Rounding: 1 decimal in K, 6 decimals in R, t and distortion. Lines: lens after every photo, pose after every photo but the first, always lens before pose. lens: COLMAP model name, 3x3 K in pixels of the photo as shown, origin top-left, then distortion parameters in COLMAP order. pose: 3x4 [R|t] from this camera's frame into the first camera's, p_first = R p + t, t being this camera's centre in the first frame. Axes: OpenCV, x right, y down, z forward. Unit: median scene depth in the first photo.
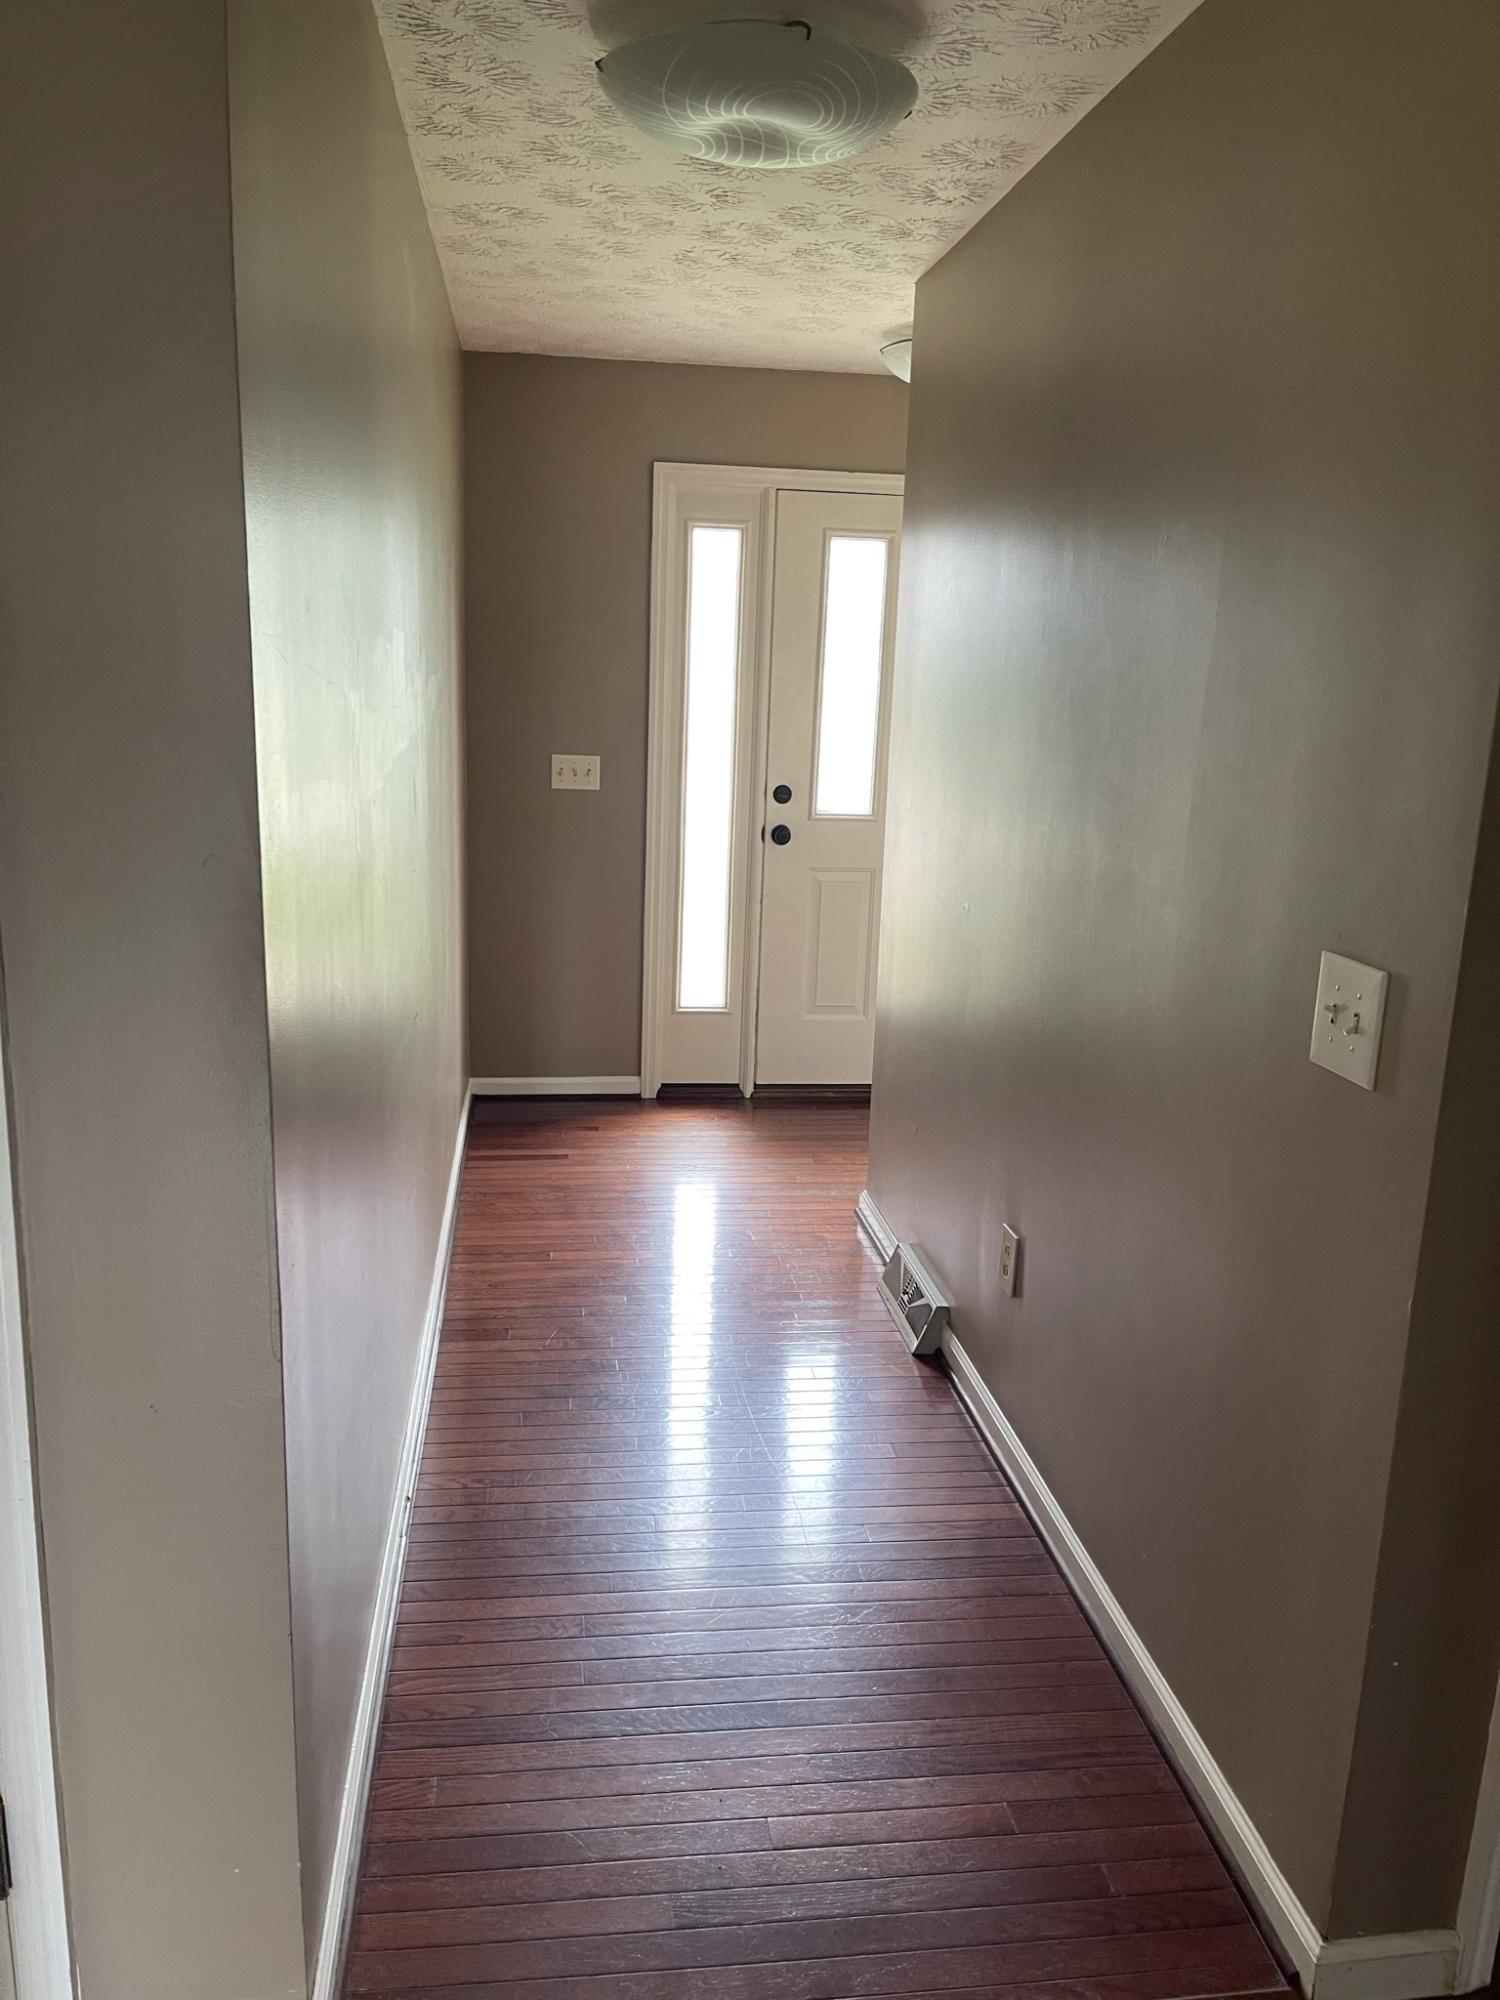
lens RADIAL K [[1521.0, 0, 740.1], [0, 1521.0, 1004.0], [0, 0, 1]] dist [0.056630, -0.075746]
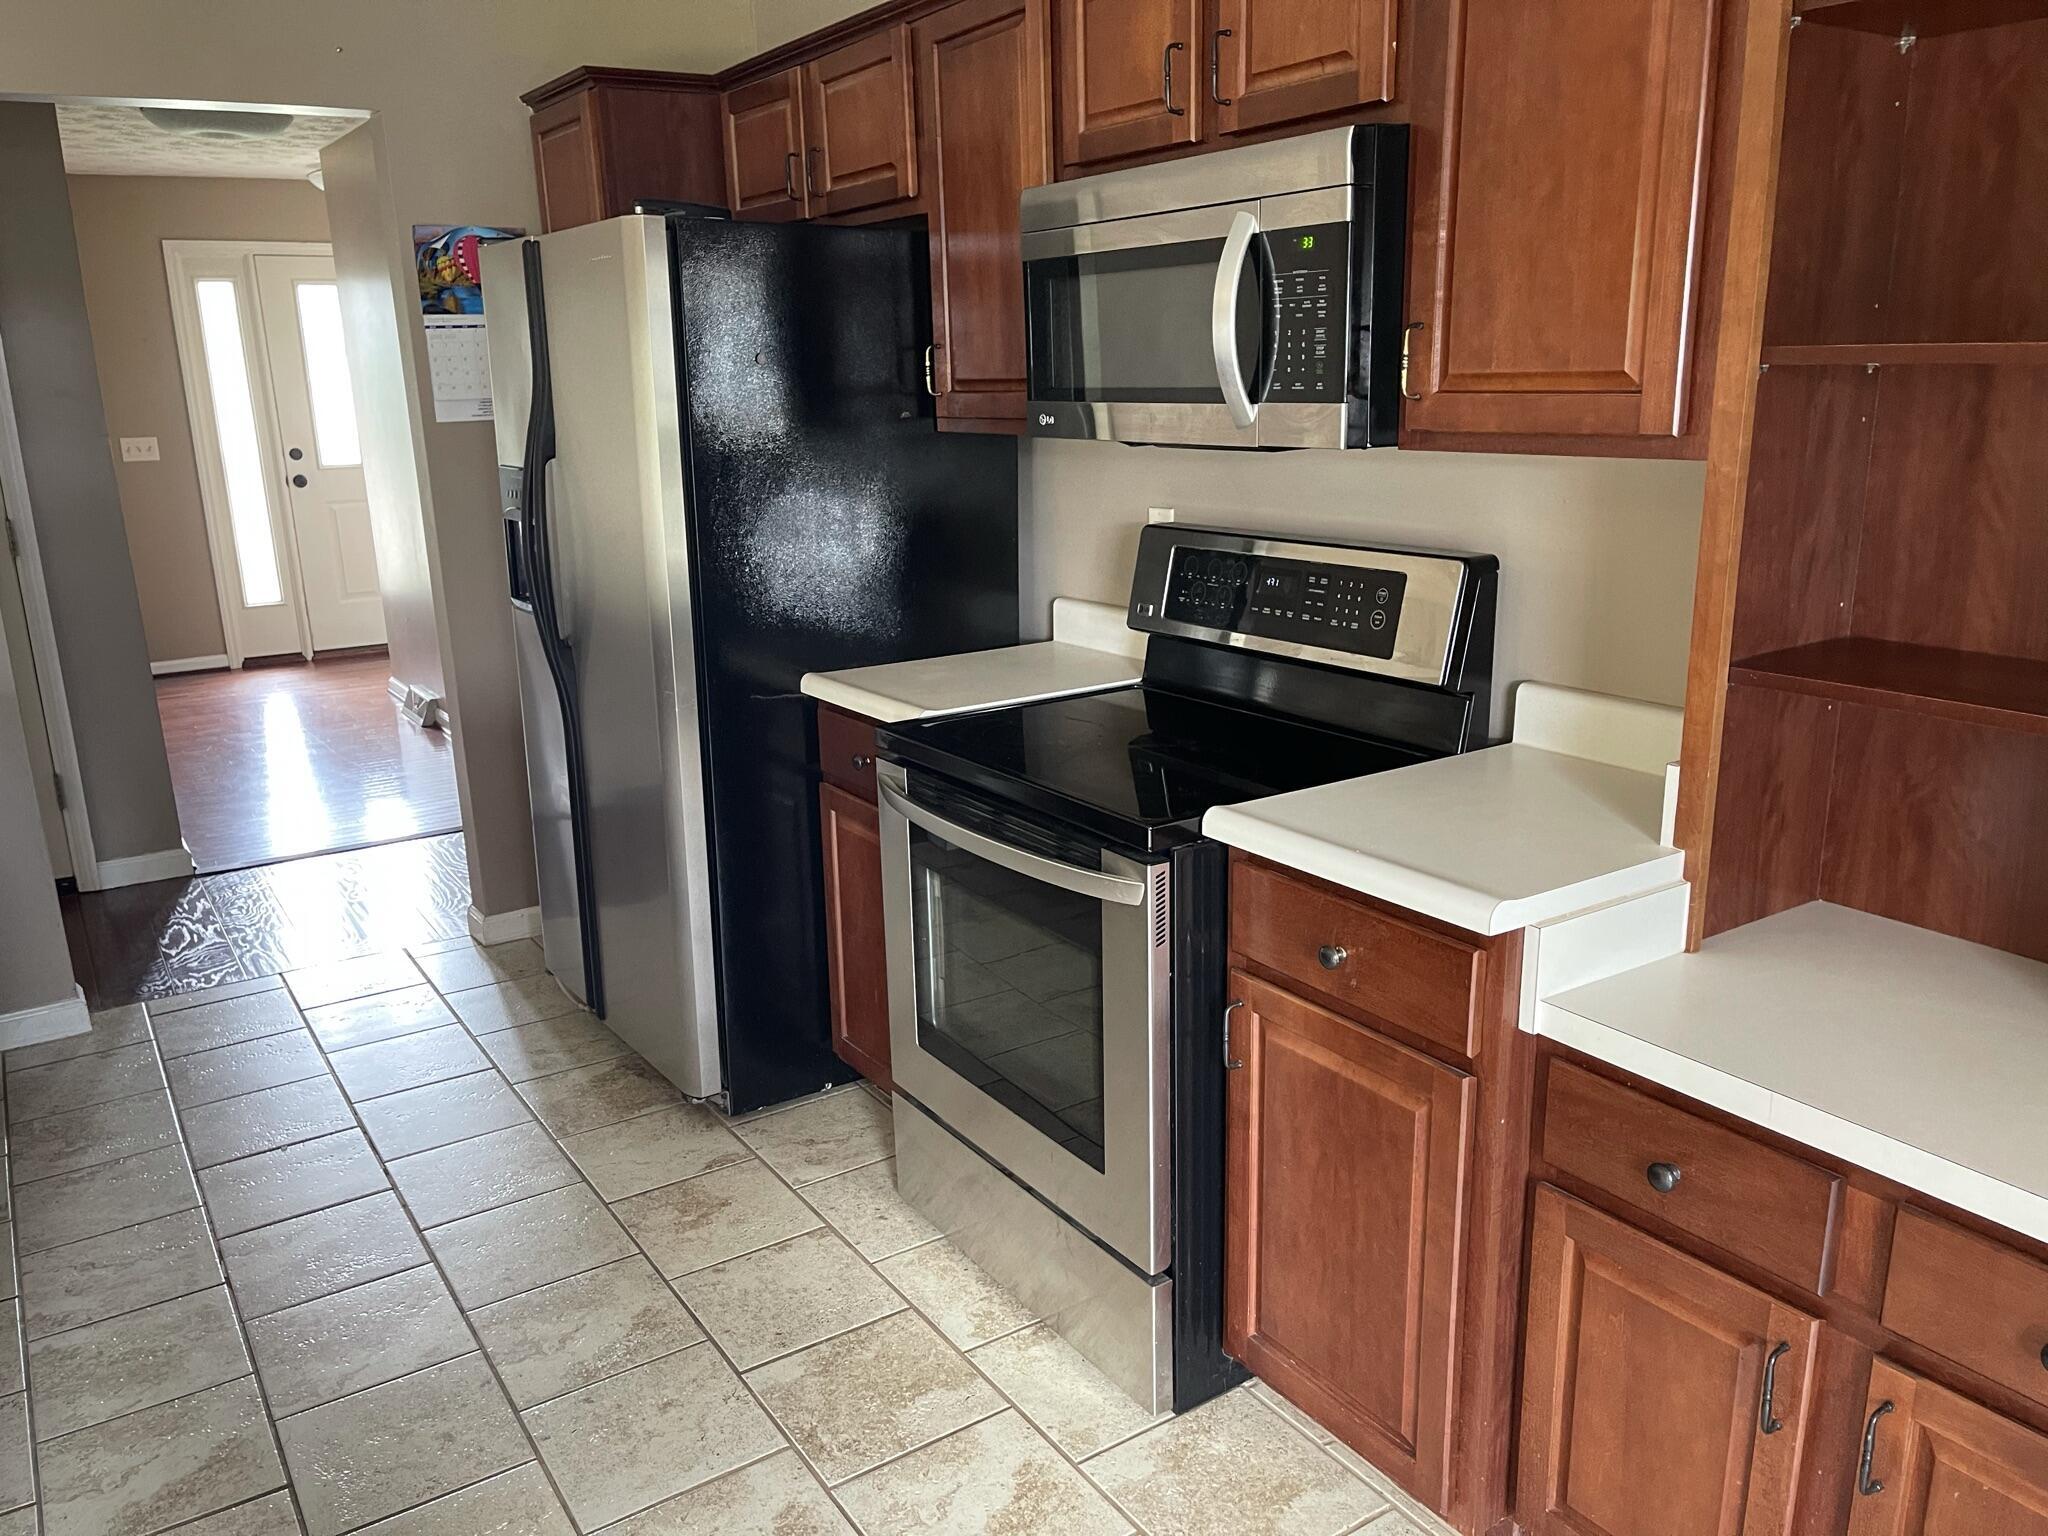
lens RADIAL K [[1557.5, 0, 1014.8], [0, 1557.5, 778.2], [0, 0, 1]] dist [0.056630, -0.075746]
pose [[0.900055, -0.170529, 0.401025, -0.010362], [0.151679, 0.985303, 0.078557, 0.164166], [-0.408528, -0.009879, 0.912692, -0.714136]]
